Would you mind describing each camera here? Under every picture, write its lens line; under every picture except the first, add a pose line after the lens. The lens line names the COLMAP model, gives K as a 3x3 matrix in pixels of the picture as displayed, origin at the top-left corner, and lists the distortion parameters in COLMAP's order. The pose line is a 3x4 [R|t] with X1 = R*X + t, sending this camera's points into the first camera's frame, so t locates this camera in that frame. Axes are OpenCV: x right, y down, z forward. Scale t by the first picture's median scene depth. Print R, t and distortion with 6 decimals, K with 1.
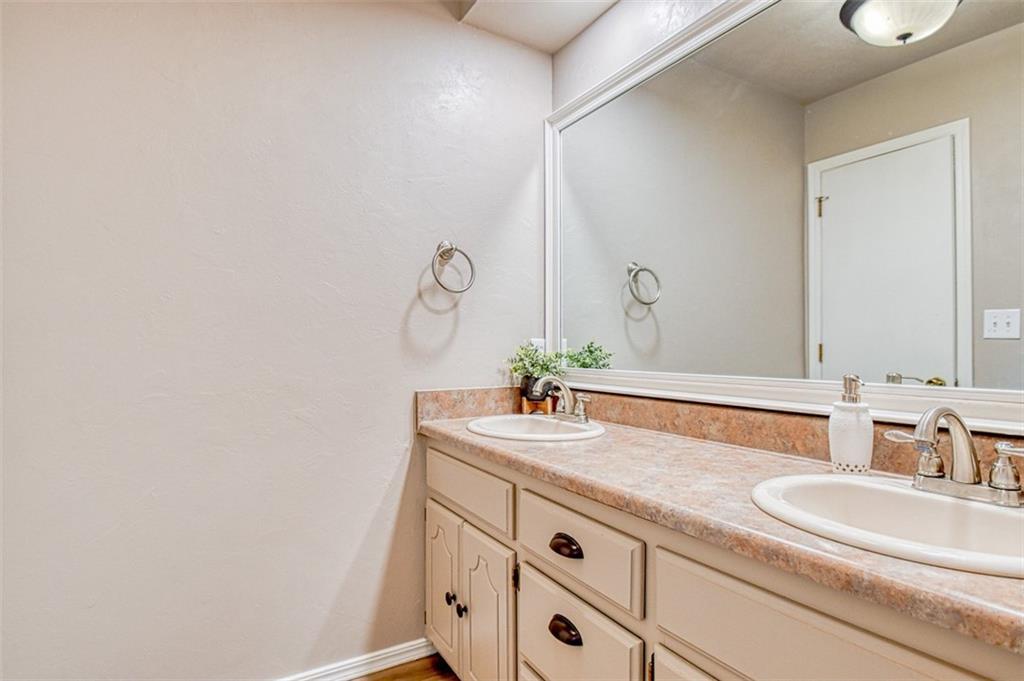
lens RADIAL K [[530.3, 0, 516.0], [0, 530.3, 346.6], [0, 0, 1]] dist [-0.000508, -0.000331]
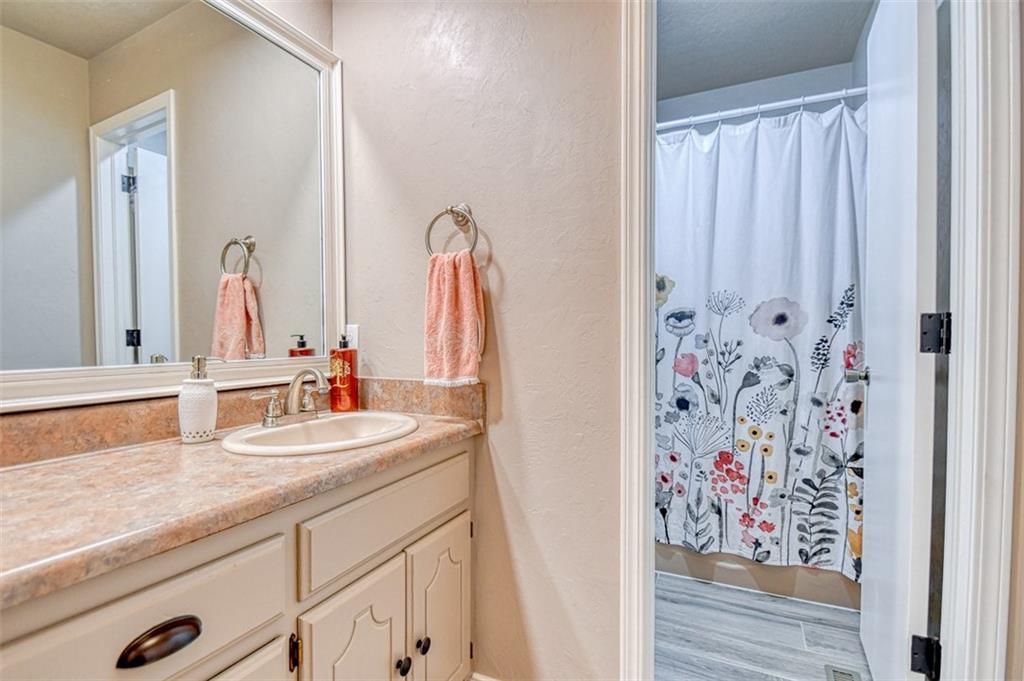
lens RADIAL K [[530.3, 0, 516.0], [0, 530.3, 346.6], [0, 0, 1]] dist [-0.000508, -0.000331]
pose [[-0.585522, -0.022612, 0.810341, -0.708946], [-0.012393, 0.999744, 0.018943, 0.001914], [-0.810562, 0.001049, -0.585652, 1.086012]]
